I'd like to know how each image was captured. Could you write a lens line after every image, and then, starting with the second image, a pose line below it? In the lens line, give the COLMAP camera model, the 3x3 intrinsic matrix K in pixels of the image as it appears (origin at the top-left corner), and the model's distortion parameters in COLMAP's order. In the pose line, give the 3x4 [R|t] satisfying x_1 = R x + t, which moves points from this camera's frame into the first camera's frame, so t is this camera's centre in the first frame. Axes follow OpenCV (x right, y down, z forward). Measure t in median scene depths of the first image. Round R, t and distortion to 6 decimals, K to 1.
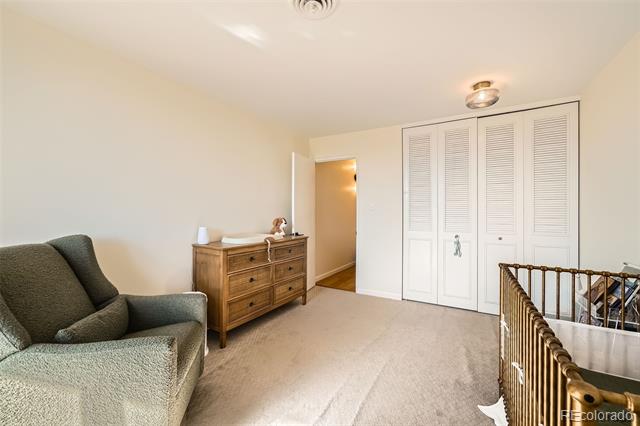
lens RADIAL K [[263.8, 0, 318.6], [0, 263.8, 212.3], [0, 0, 1]] dist [0.002332, 0.000669]
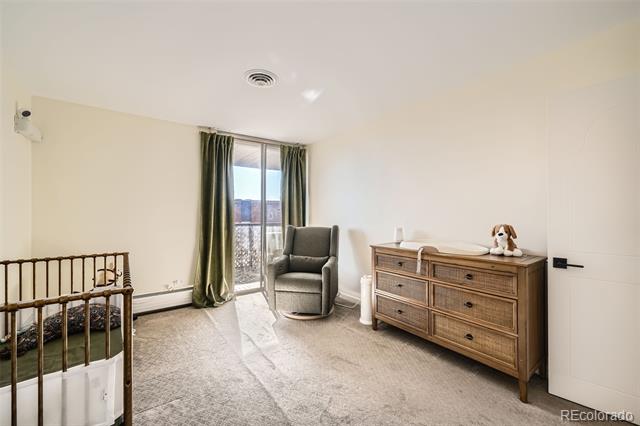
lens RADIAL K [[263.8, 0, 318.6], [0, 263.8, 212.3], [0, 0, 1]] dist [0.002332, 0.000669]
pose [[-0.409071, -0.011494, -0.912430, 0.661425], [0.006461, 0.999859, -0.015492, 0.004160], [0.912480, -0.012232, -0.408939, 1.017545]]
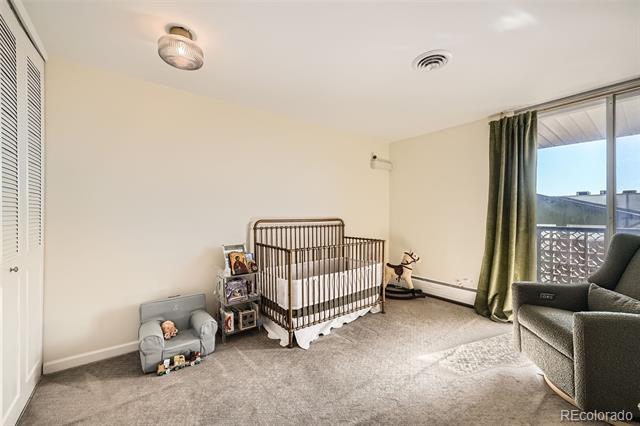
lens RADIAL K [[270.5, 0, 324.6], [0, 270.5, 216.1], [0, 0, 1]] dist [-0.022868, 0.000524]
pose [[-0.911404, -0.008016, 0.411434, -0.031906], [-0.008266, 0.999965, 0.001170, 0.004883], [-0.411429, -0.002335, -0.911439, 1.310764]]
